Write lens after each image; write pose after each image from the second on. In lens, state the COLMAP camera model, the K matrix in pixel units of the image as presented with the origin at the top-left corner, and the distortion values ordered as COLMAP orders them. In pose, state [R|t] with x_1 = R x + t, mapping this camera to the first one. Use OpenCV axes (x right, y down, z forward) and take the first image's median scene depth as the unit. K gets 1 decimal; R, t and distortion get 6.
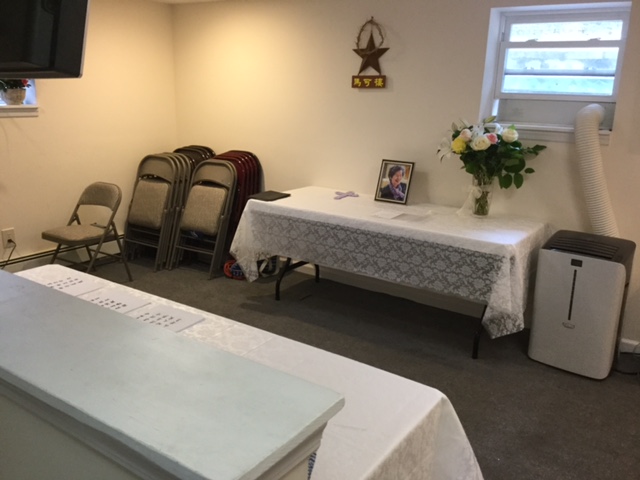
lens RADIAL K [[574.0, 0, 320.0], [0, 574.0, 240.0], [0, 0, 1]] dist [0.136908, -0.287738]
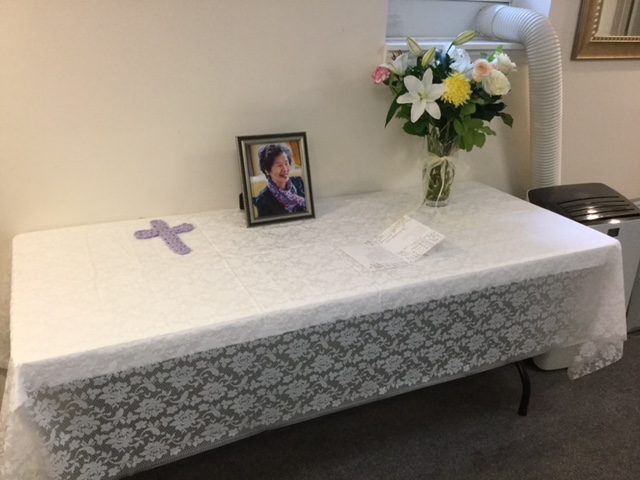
lens RADIAL K [[574.0, 0, 320.0], [0, 574.0, 240.0], [0, 0, 1]] dist [0.136908, -0.287738]
pose [[0.491918, -0.344266, 0.799686, -0.263630], [0.202287, 0.938560, 0.279617, -0.182405], [-0.846815, 0.024218, 0.531335, 0.713916]]
